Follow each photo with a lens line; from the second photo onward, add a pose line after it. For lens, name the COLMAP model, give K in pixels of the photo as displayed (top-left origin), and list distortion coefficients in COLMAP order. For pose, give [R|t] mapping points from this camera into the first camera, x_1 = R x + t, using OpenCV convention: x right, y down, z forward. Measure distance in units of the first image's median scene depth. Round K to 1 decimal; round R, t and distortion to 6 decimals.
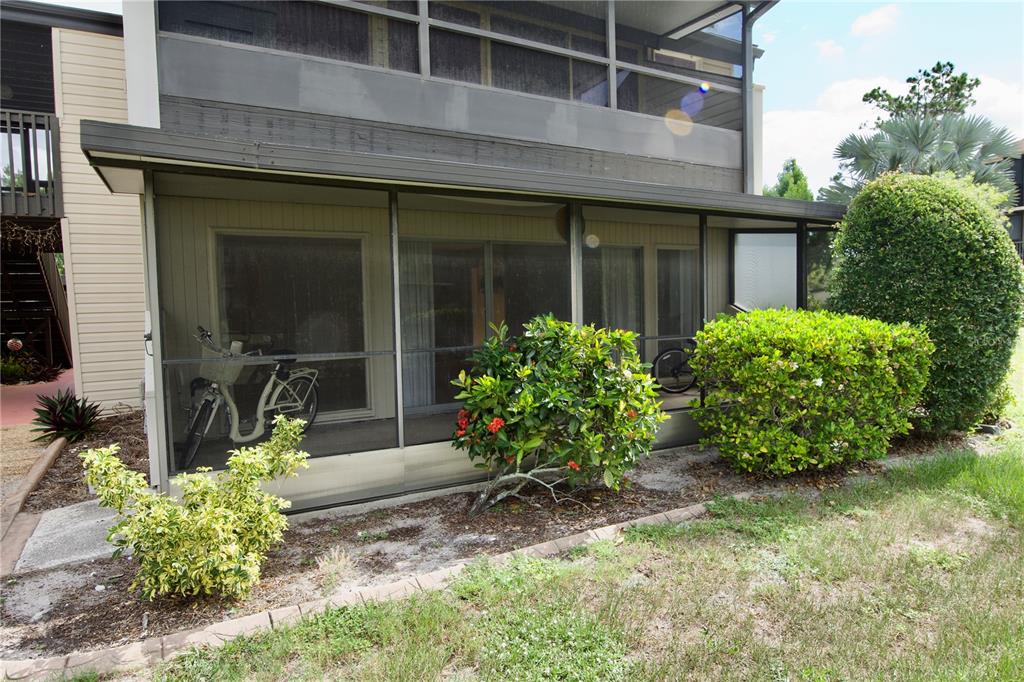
lens RADIAL K [[624.8, 0, 520.9], [0, 624.8, 338.4], [0, 0, 1]] dist [-0.016013, -0.002861]
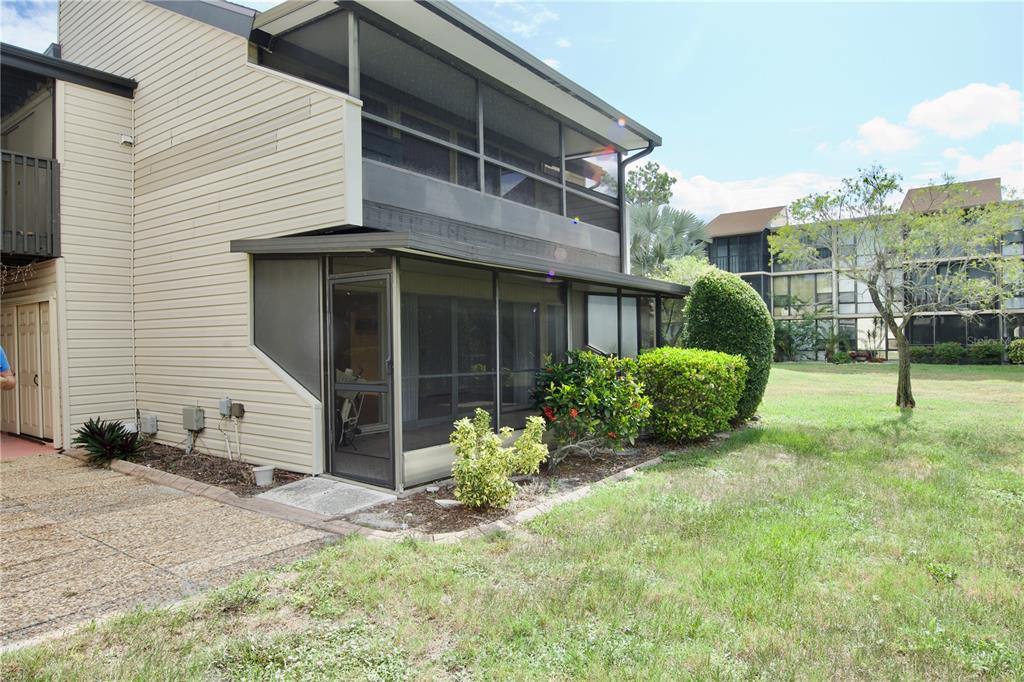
lens RADIAL K [[624.8, 0, 520.9], [0, 624.8, 338.4], [0, 0, 1]] dist [-0.016013, -0.002861]
pose [[0.911546, 0.011836, 0.411029, -0.528578], [0.015865, 0.997829, -0.063918, 0.024983], [-0.410893, 0.064785, 0.909379, -0.308132]]
